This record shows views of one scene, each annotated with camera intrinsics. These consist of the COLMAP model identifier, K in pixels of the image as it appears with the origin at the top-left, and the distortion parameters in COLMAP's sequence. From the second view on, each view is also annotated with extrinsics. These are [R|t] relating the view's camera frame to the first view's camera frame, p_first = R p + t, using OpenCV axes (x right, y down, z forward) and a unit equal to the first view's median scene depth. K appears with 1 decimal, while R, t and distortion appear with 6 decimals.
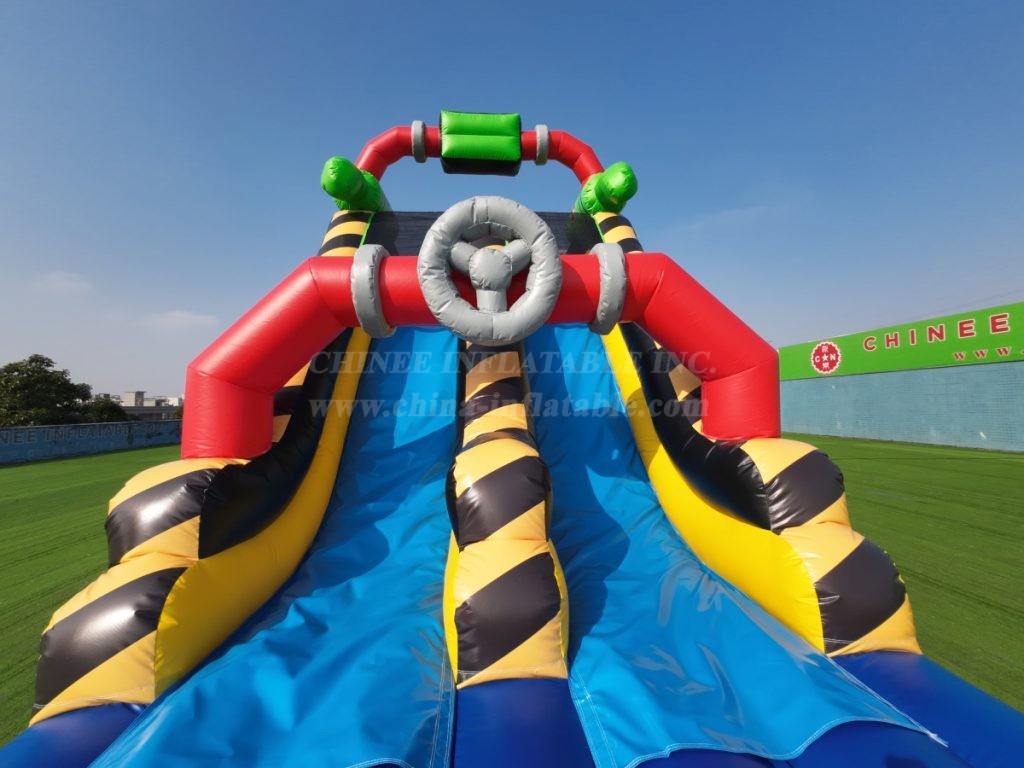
lens RADIAL K [[364.7, 0, 512.0], [0, 364.7, 384.0], [0, 0, 1]] dist [0.000210, -0.000006]
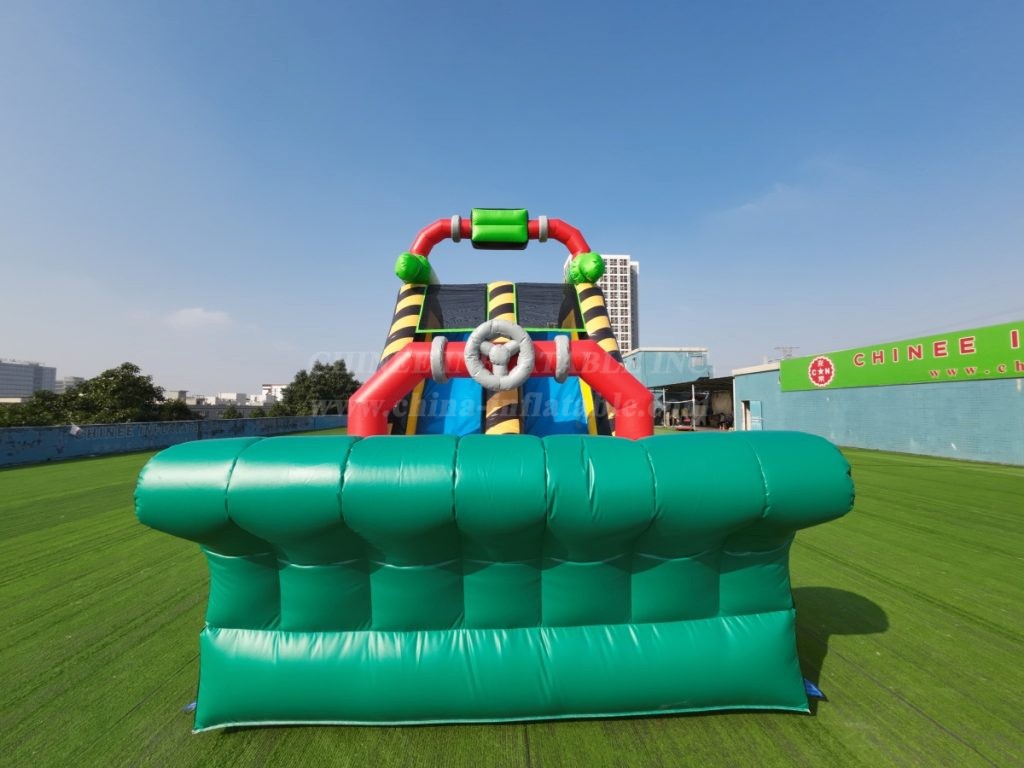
lens RADIAL K [[364.7, 0, 512.0], [0, 364.7, 384.0], [0, 0, 1]] dist [0.000210, -0.000006]
pose [[0.998237, 0.010557, -0.058408, 0.049451], [-0.011067, 0.999903, -0.008423, -0.050832], [0.058313, 0.009055, 0.998257, -0.386916]]
